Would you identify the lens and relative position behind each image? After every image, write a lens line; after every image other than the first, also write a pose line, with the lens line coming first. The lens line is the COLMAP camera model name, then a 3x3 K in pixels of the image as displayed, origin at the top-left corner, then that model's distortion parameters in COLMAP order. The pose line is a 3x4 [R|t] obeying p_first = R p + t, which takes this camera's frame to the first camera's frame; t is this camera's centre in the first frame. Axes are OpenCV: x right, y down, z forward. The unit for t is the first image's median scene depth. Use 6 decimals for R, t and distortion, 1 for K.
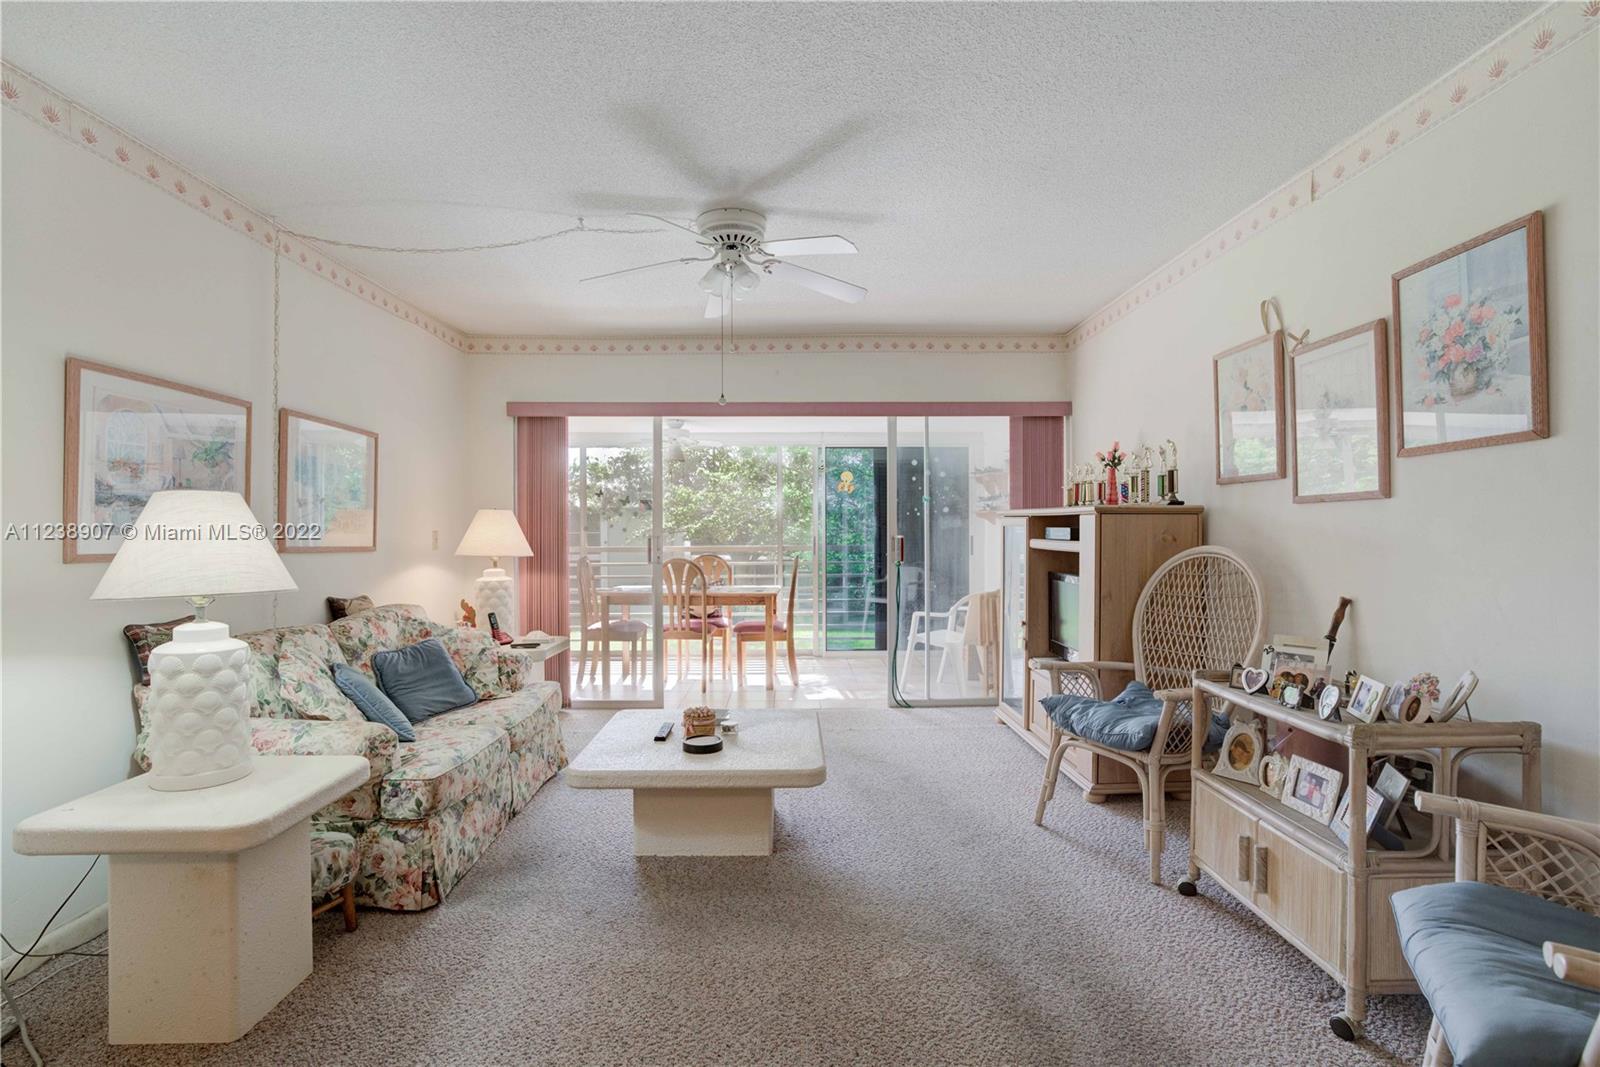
lens RADIAL K [[778.5, 0, 796.8], [0, 778.5, 529.2], [0, 0, 1]] dist [-0.064654, 0.030778]
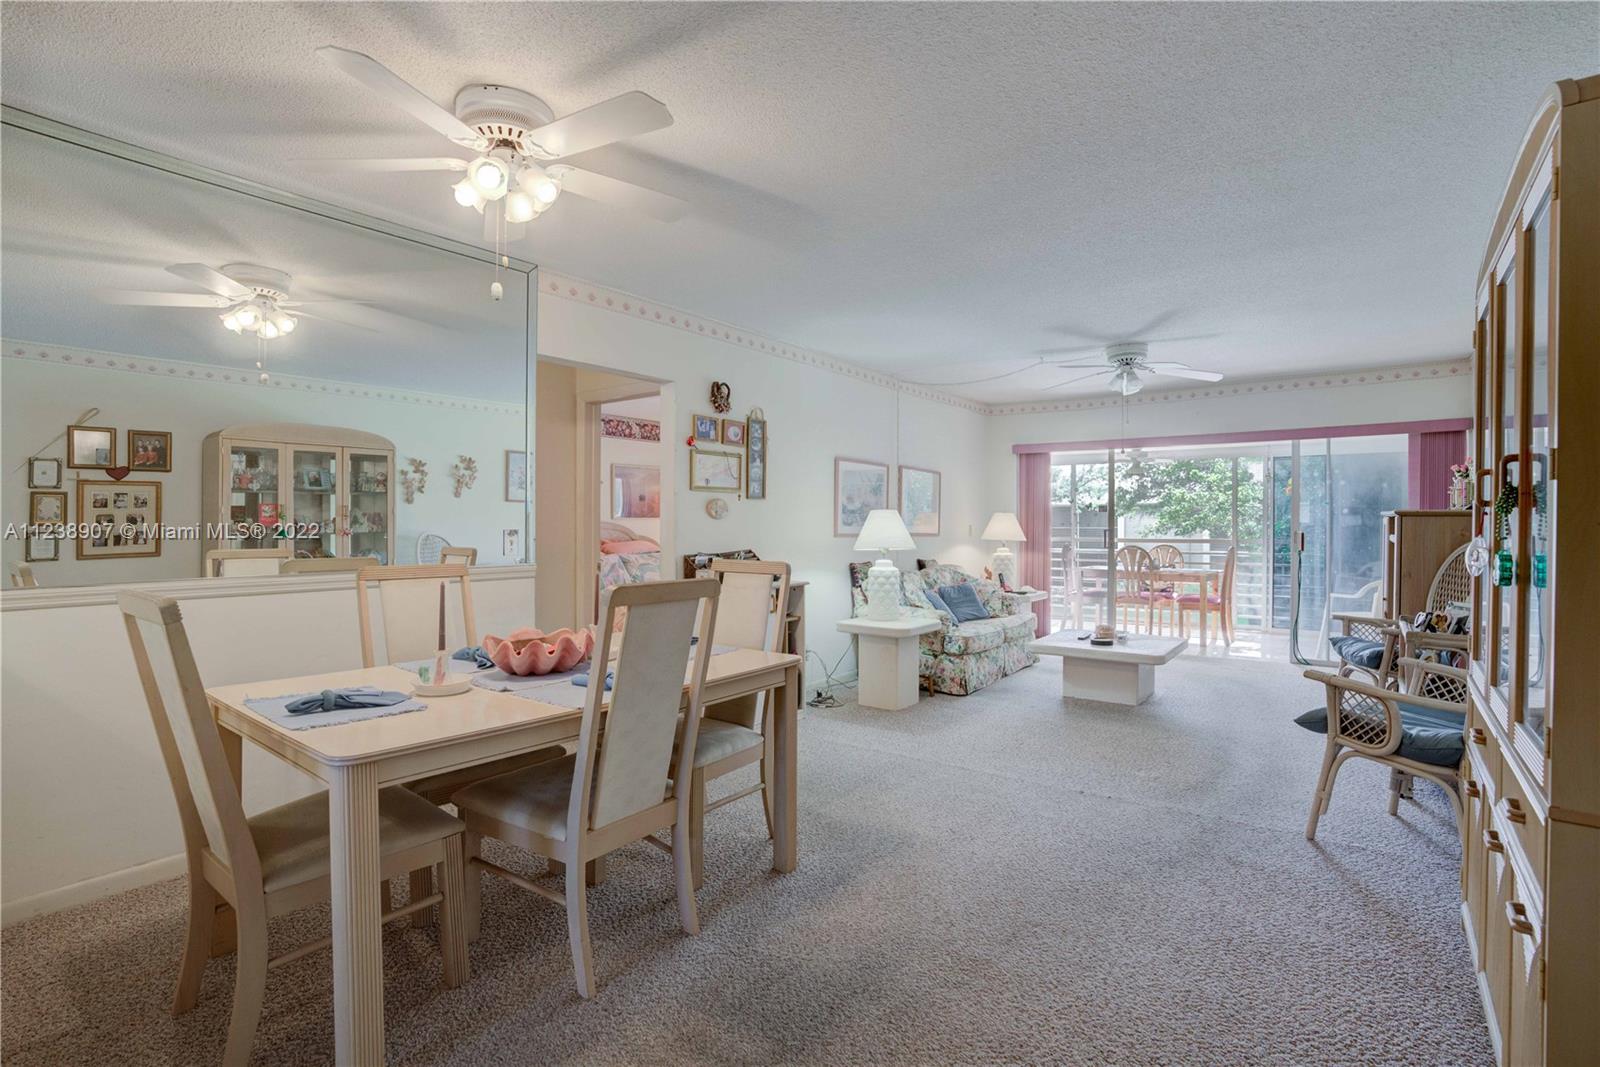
lens RADIAL K [[741.2, 0, 806.7], [0, 741.2, 528.9], [0, 0, 1]] dist [-0.071905, 0.029587]
pose [[0.788793, 0.009842, -0.614581, 0.369030], [-0.005619, 0.999945, 0.008801, -0.002968], [0.614634, -0.003489, 0.788805, -0.759425]]
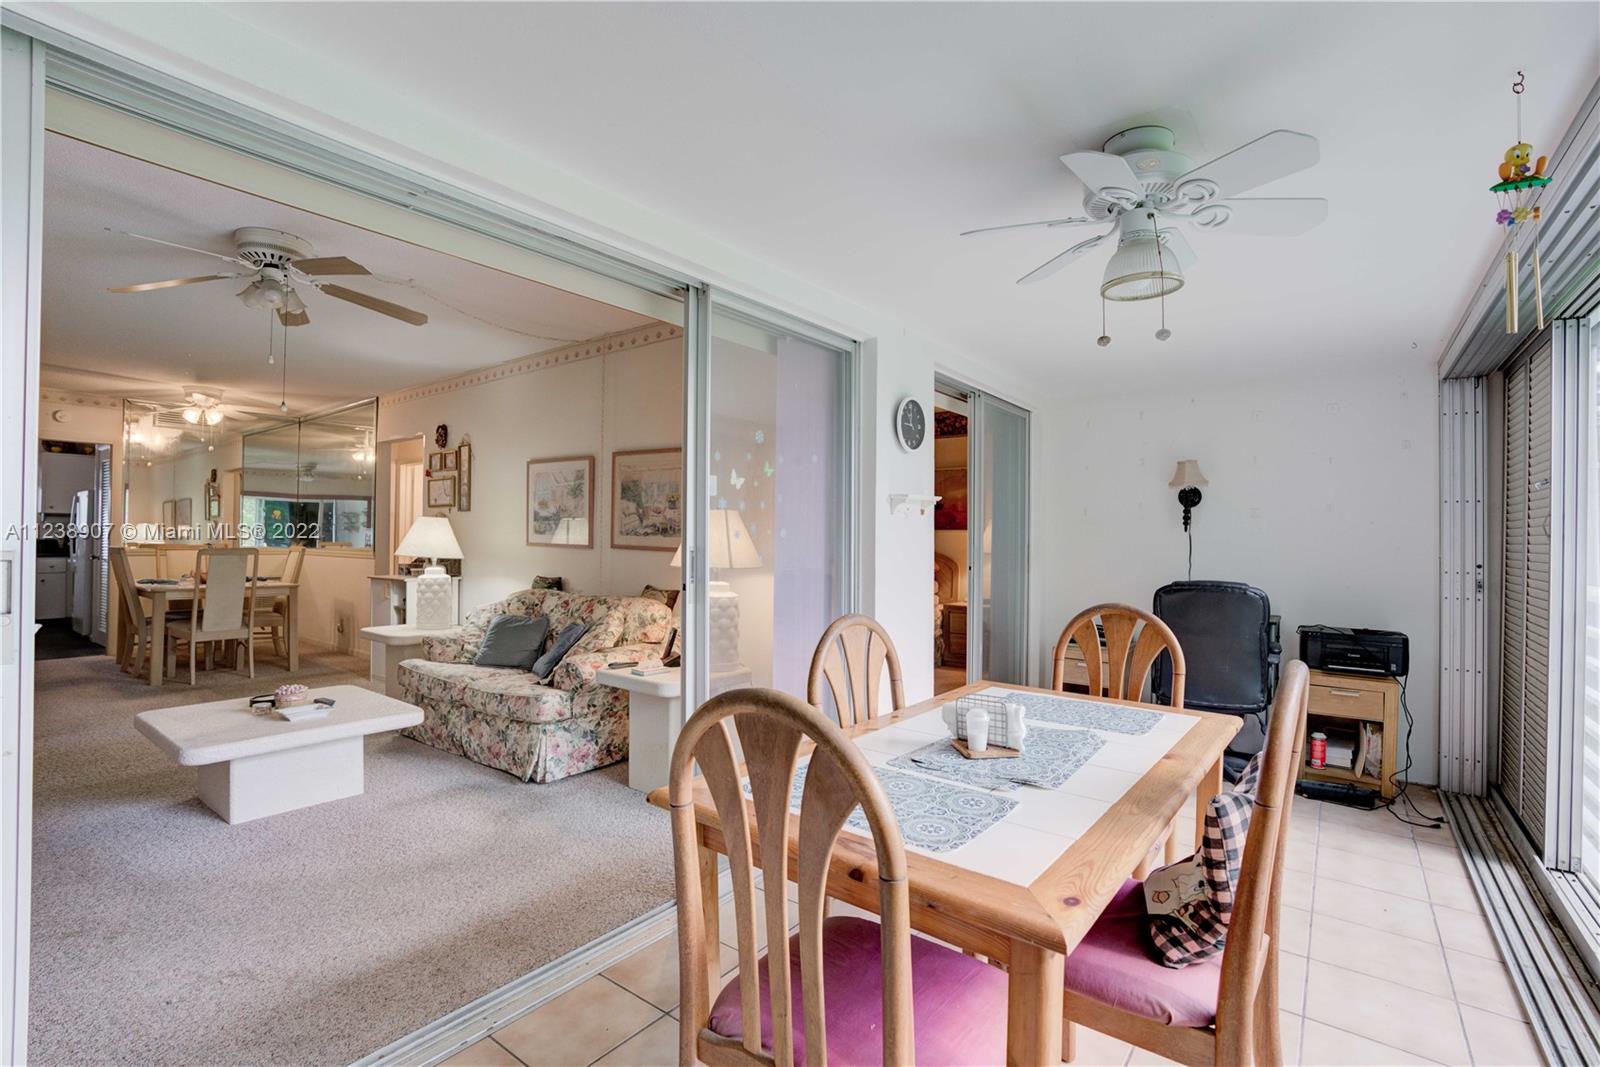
lens RADIAL K [[741.2, 0, 806.7], [0, 741.2, 528.9], [0, 0, 1]] dist [-0.071905, 0.029587]
pose [[-0.617224, -0.013055, -0.786679, 0.241146], [-0.009299, 0.999914, -0.009297, 0.002500], [0.786733, 0.001577, -0.617292, 2.249904]]
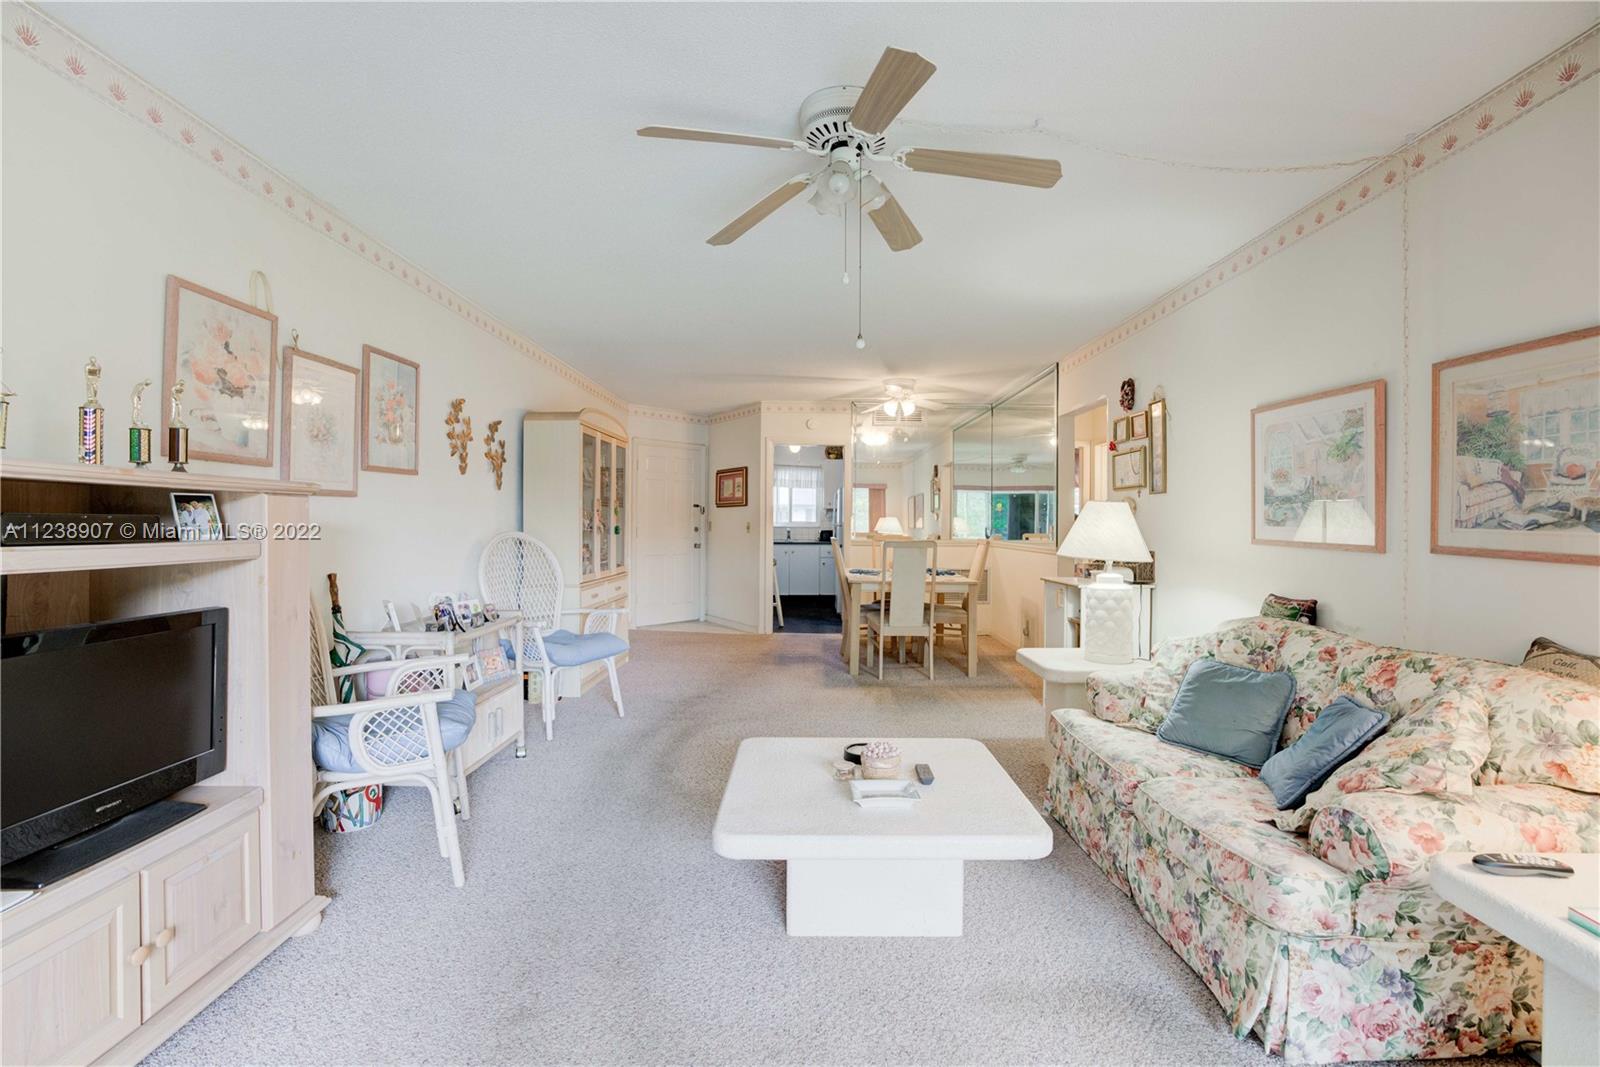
lens RADIAL K [[741.2, 0, 806.7], [0, 741.2, 528.9], [0, 0, 1]] dist [-0.071905, 0.029587]
pose [[-0.999937, -0.003587, 0.010662, -0.056296], [-0.003471, 0.999935, 0.010834, 0.000659], [-0.010700, 0.010796, -0.999884, 1.755814]]
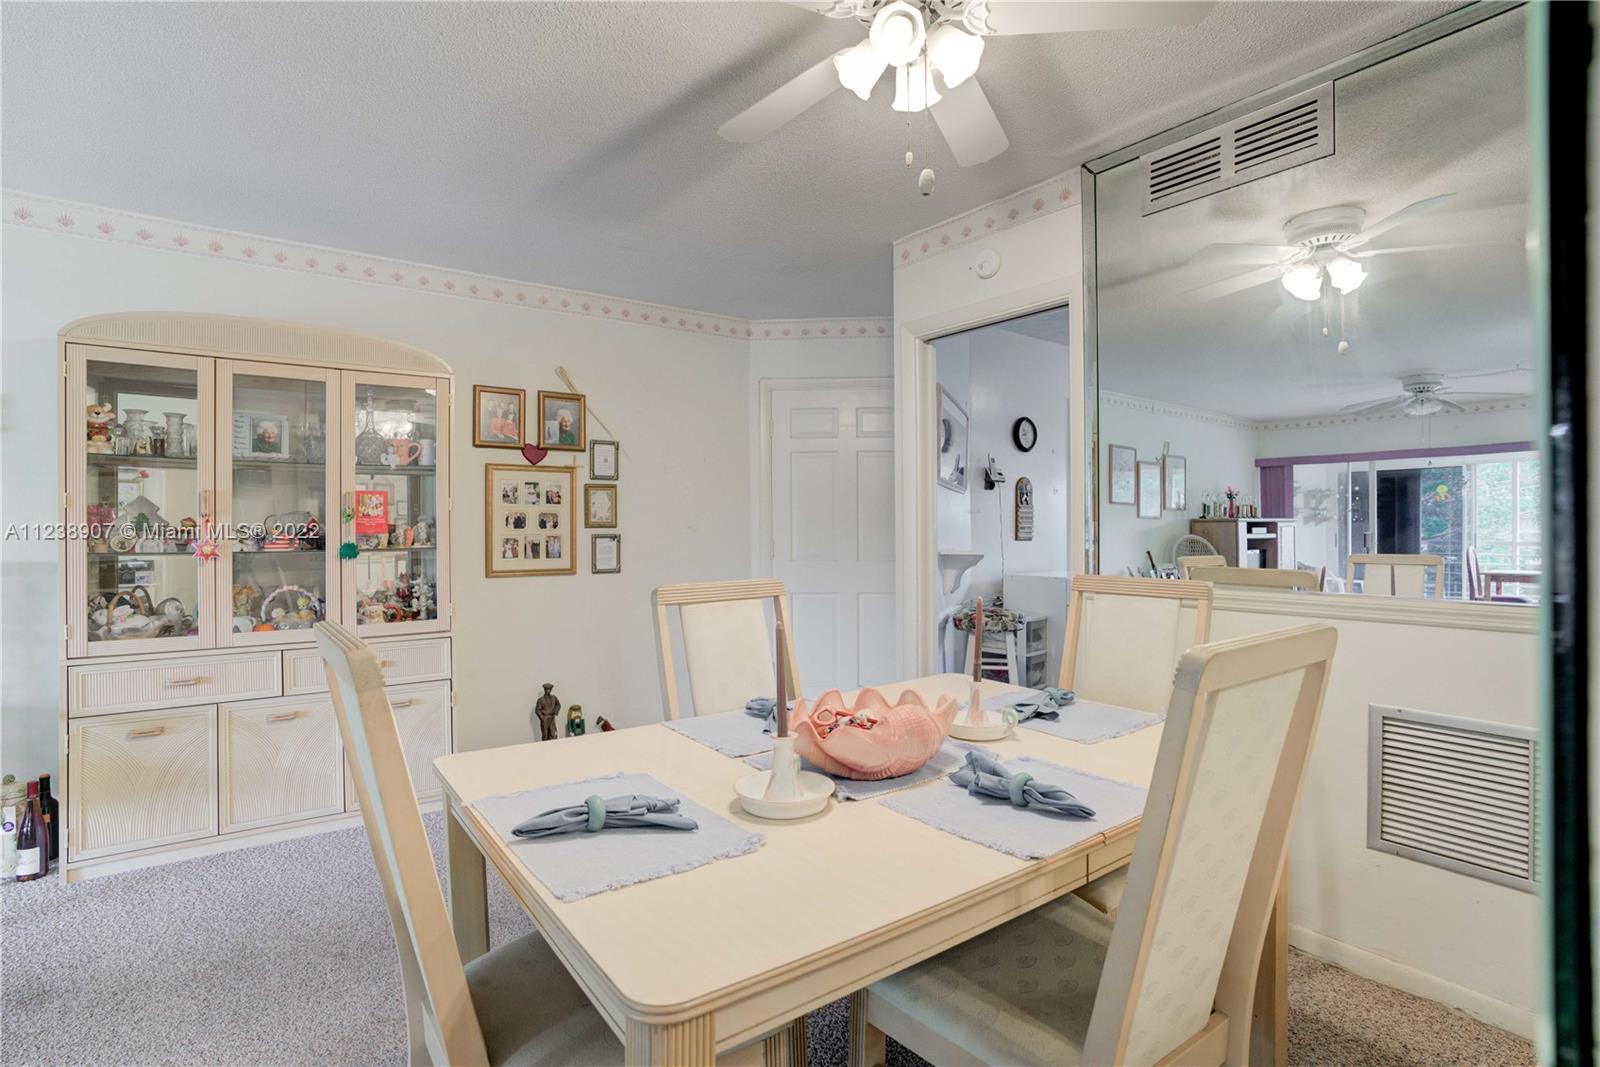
lens RADIAL K [[782.7, 0, 800.4], [0, 782.7, 529.7], [0, 0, 1]] dist [-0.064936, 0.030032]
pose [[-0.585793, 0.002256, 0.810457, -0.696930], [0.007756, 0.999966, 0.002823, -0.000043], [-0.810423, 0.007940, -0.585791, -0.007160]]
